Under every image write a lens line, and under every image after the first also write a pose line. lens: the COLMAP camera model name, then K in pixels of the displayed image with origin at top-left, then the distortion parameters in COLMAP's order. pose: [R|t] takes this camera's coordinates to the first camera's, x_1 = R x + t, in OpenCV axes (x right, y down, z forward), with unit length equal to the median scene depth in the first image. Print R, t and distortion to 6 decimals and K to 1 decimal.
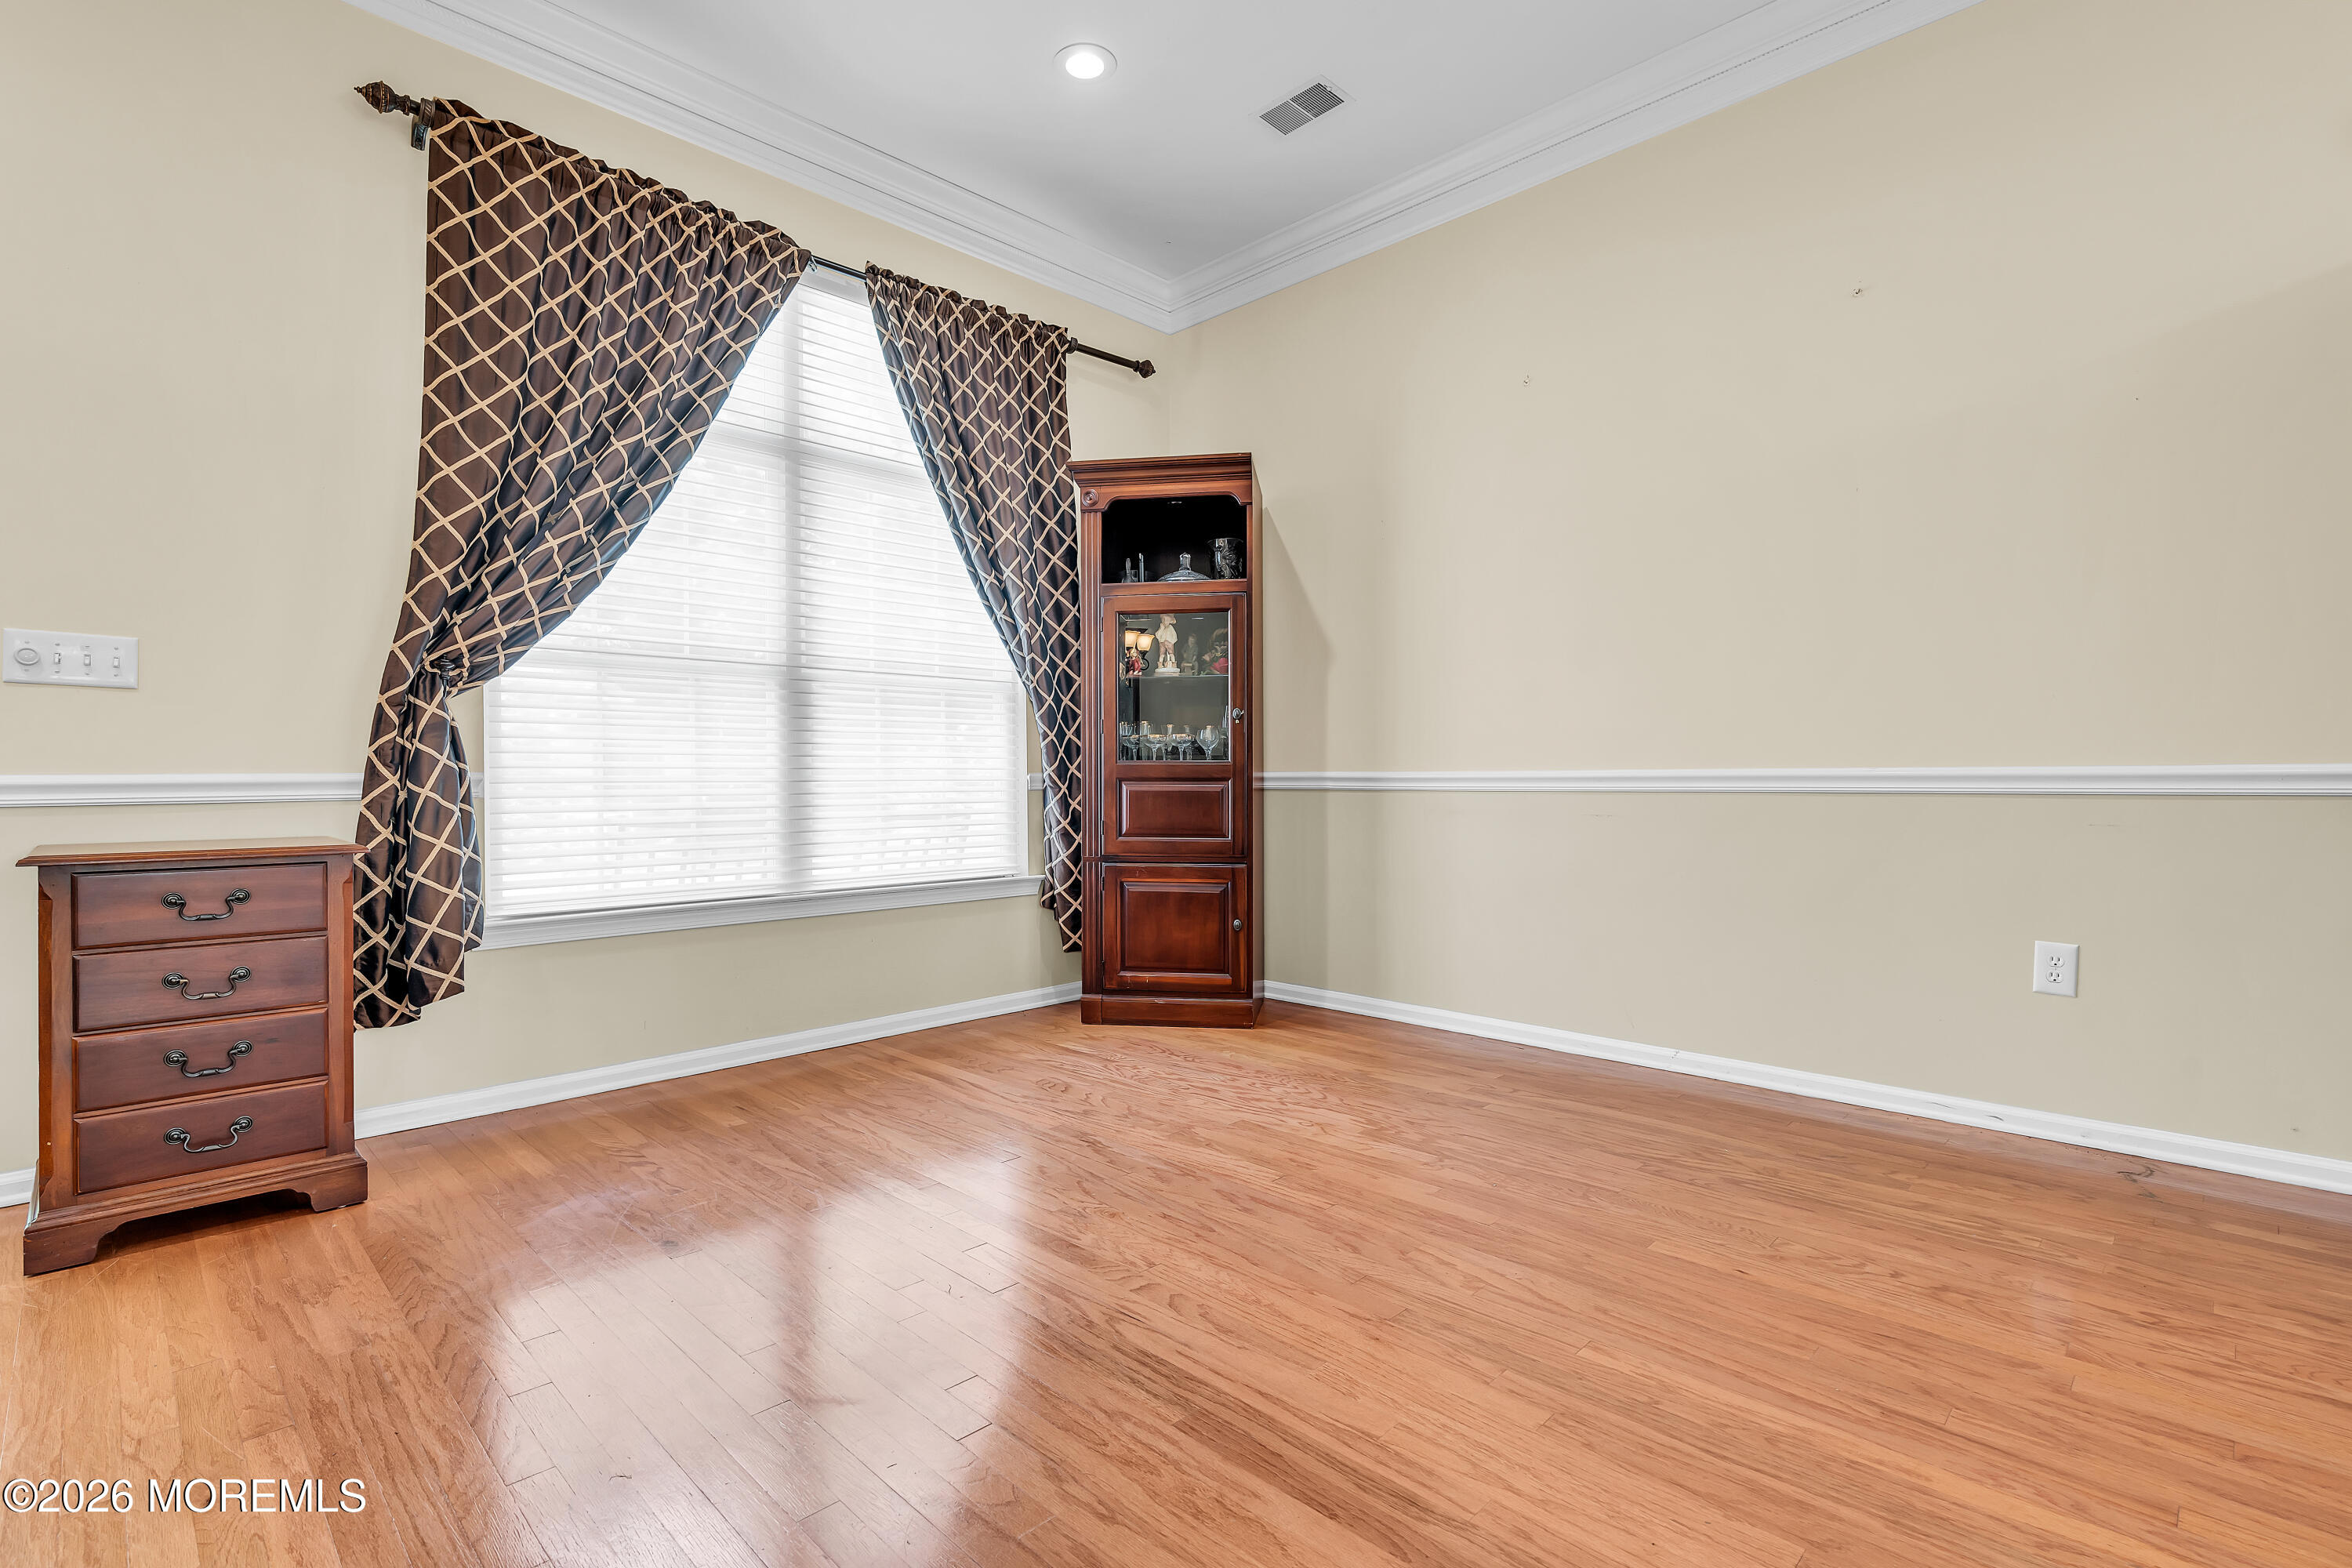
lens RADIAL K [[1081.3, 0, 1173.8], [0, 1081.3, 786.2], [0, 0, 1]] dist [-0.013456, 0.005317]
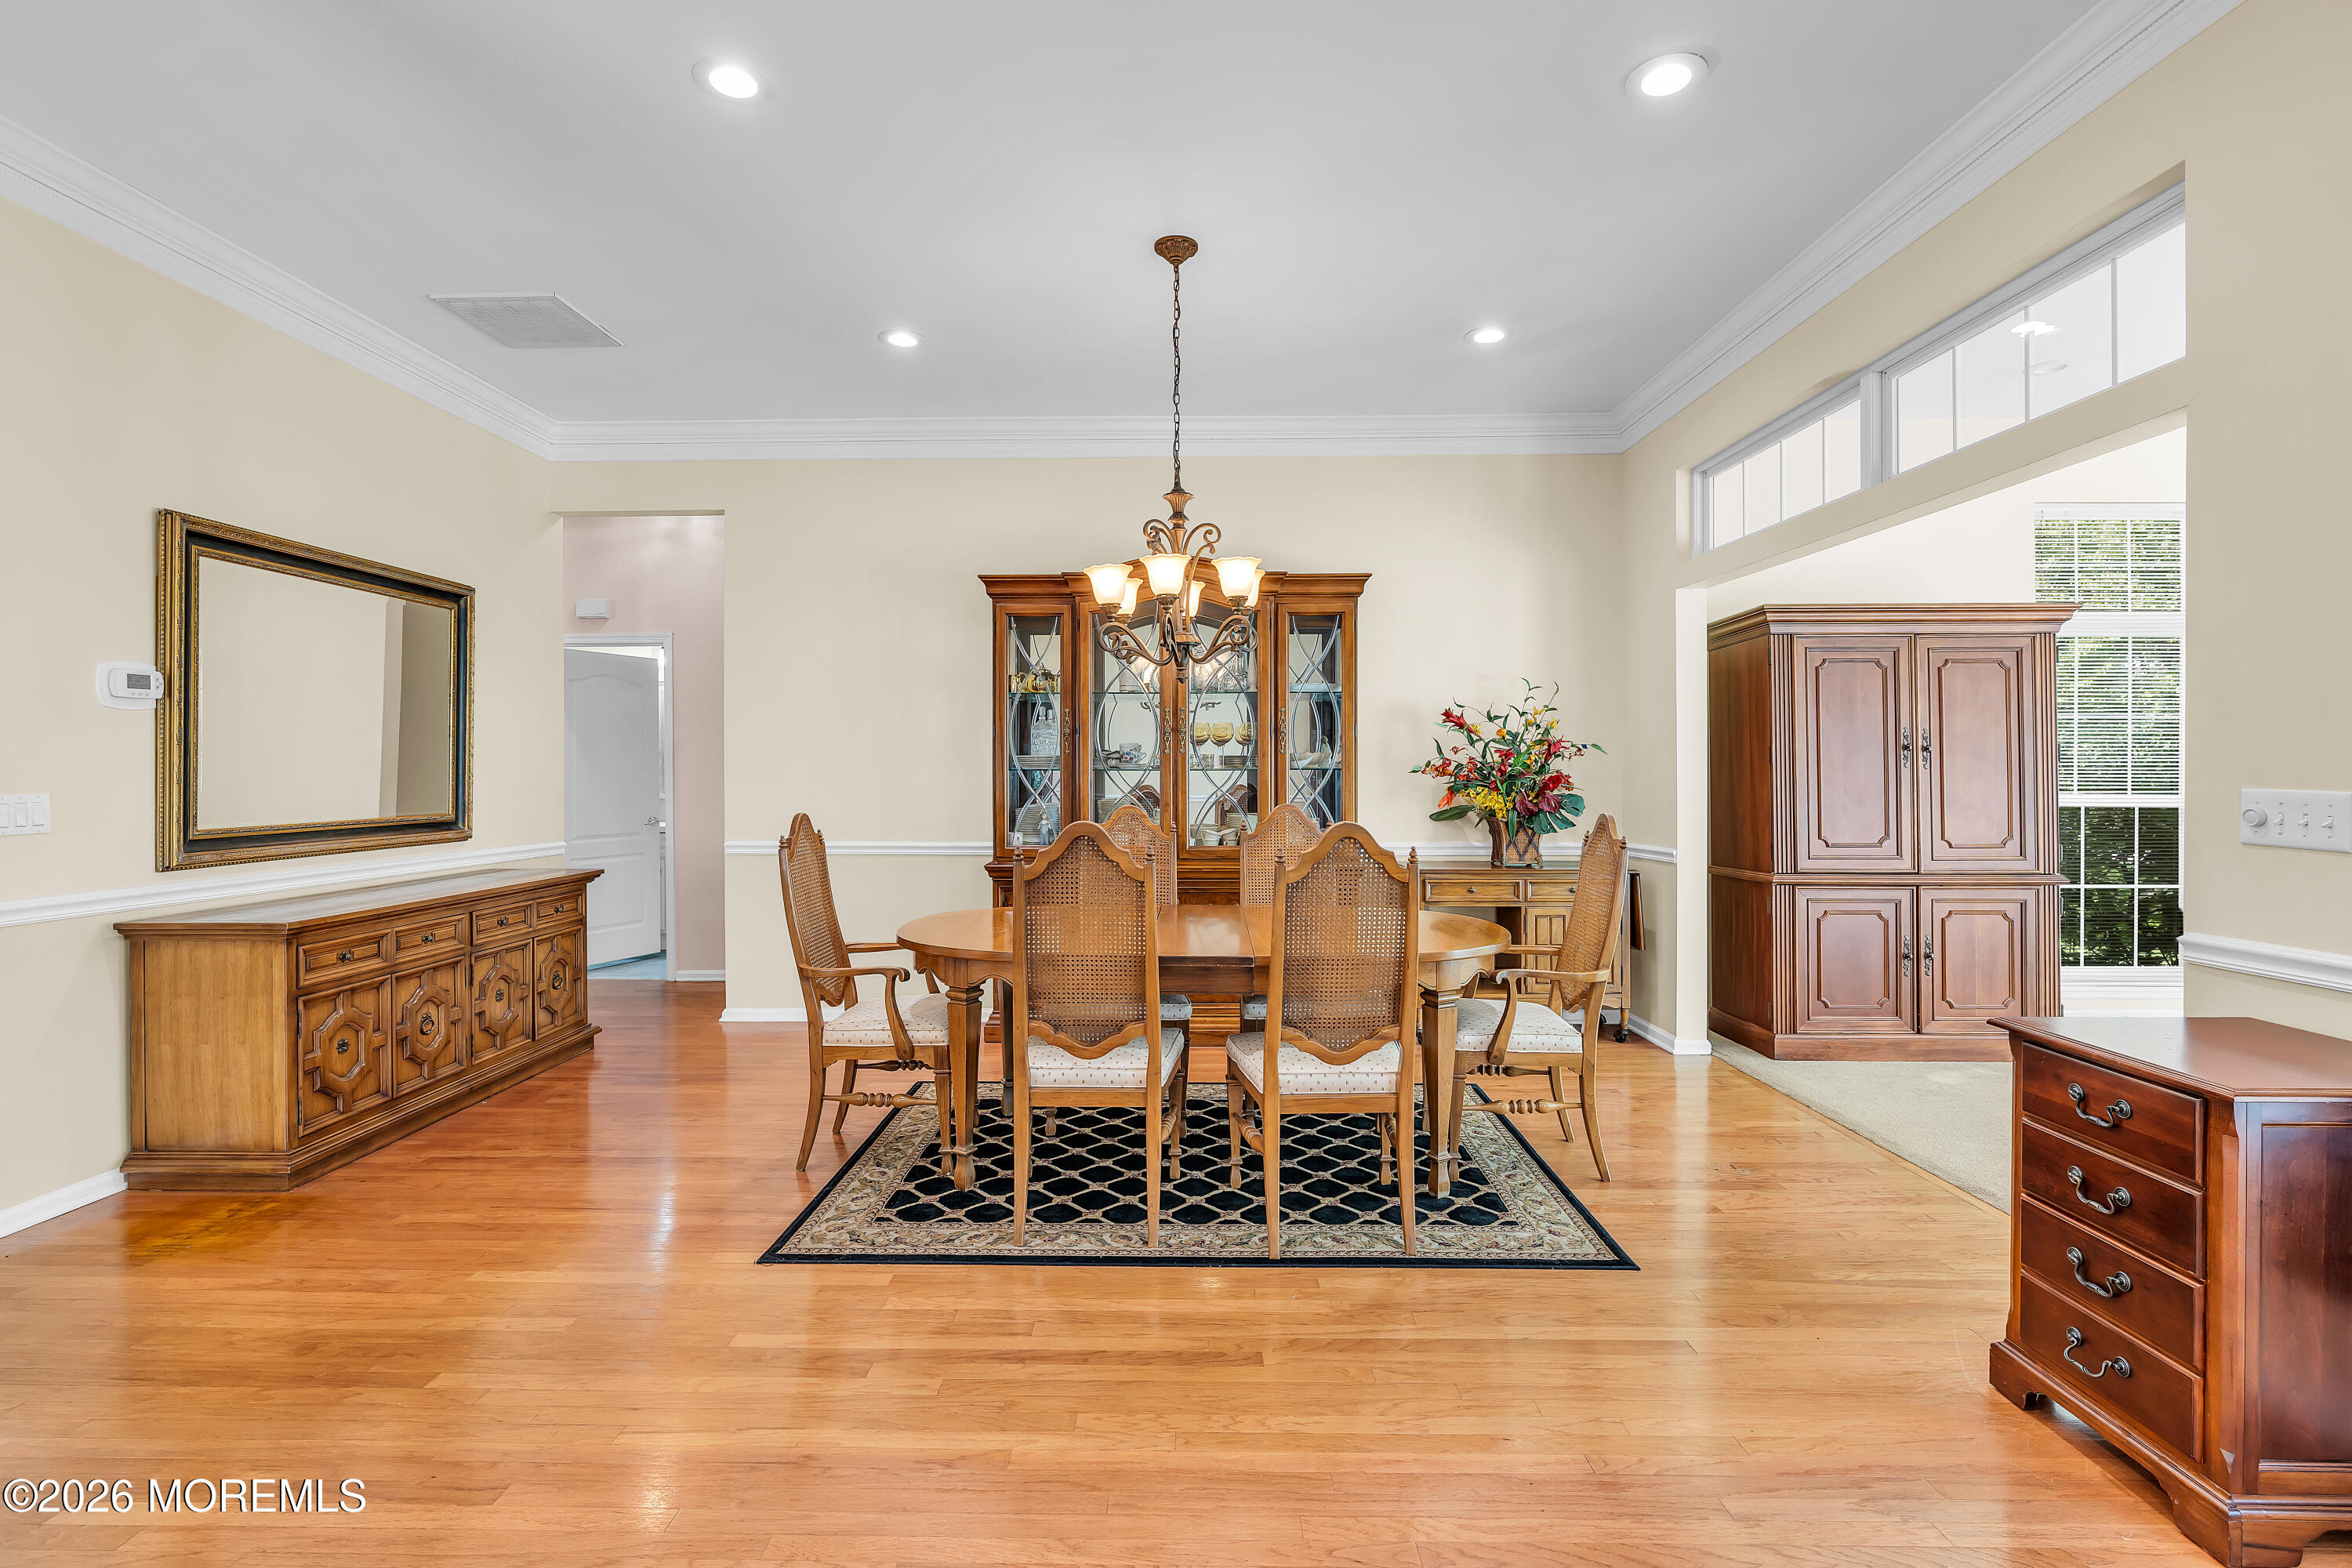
lens RADIAL K [[1064.3, 0, 1173.7], [0, 1064.3, 762.6], [0, 0, 1]] dist [-0.009373, 0.003017]
pose [[-0.723972, 0.000742, -0.689829, 0.229636], [0.002389, 0.999996, -0.001431, -0.141316], [0.689825, -0.002684, -0.723971, 0.842131]]
